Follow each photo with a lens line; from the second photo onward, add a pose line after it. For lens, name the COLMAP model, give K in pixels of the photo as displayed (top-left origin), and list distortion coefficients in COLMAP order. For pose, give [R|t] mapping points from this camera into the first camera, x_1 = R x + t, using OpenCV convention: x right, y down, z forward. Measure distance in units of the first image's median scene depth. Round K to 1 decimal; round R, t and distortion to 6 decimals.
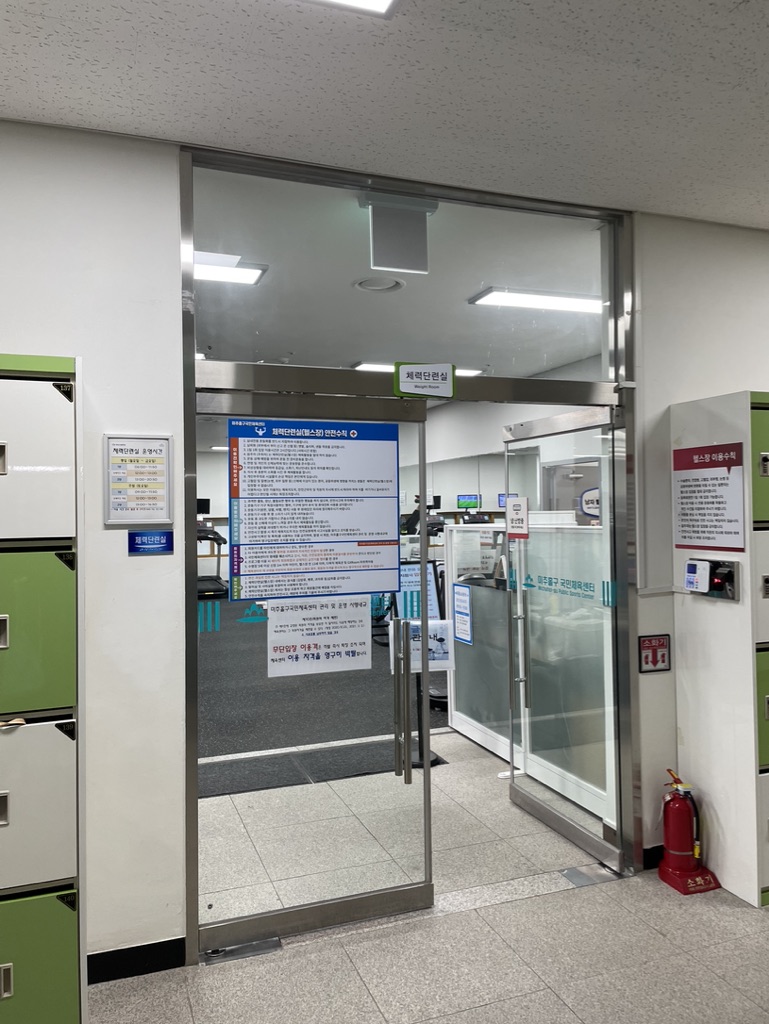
lens RADIAL K [[778.1, 0, 384.5], [0, 778.1, 512.0], [0, 0, 1]] dist [0.090355, -0.132293]
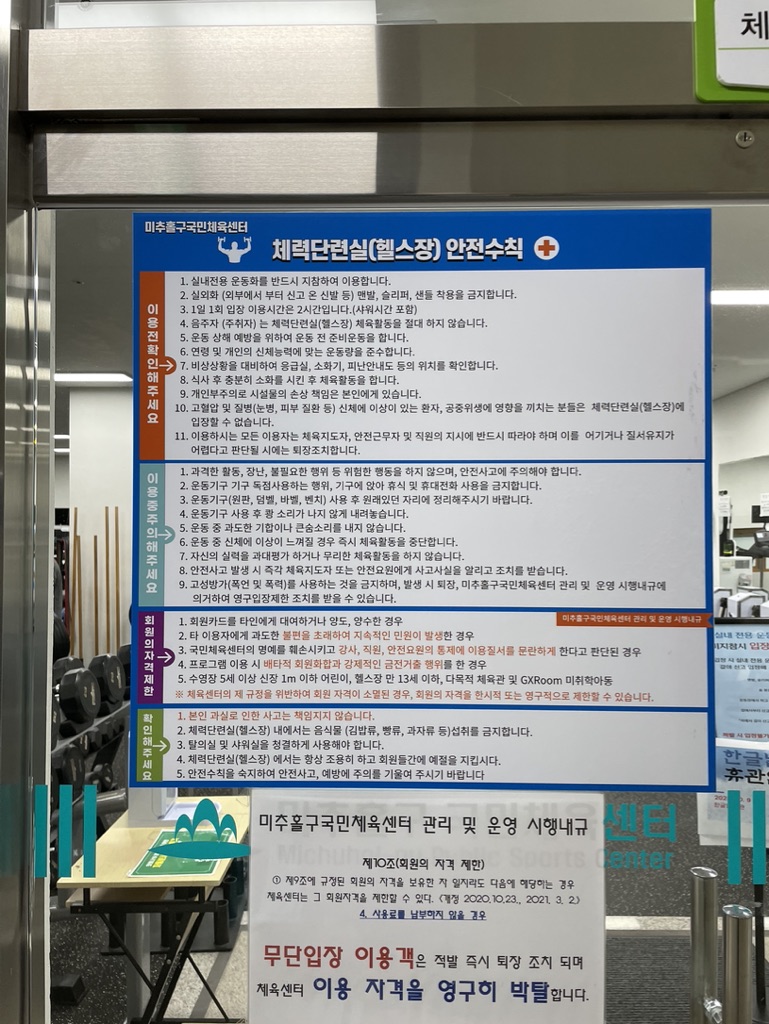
lens RADIAL K [[778.1, 0, 384.5], [0, 778.1, 512.0], [0, 0, 1]] dist [0.090355, -0.132293]
pose [[0.929281, 0.006281, -0.369320, 0.014969], [-0.013681, 0.999755, -0.017421, 0.006831], [0.369120, 0.021241, 0.929139, 0.721705]]
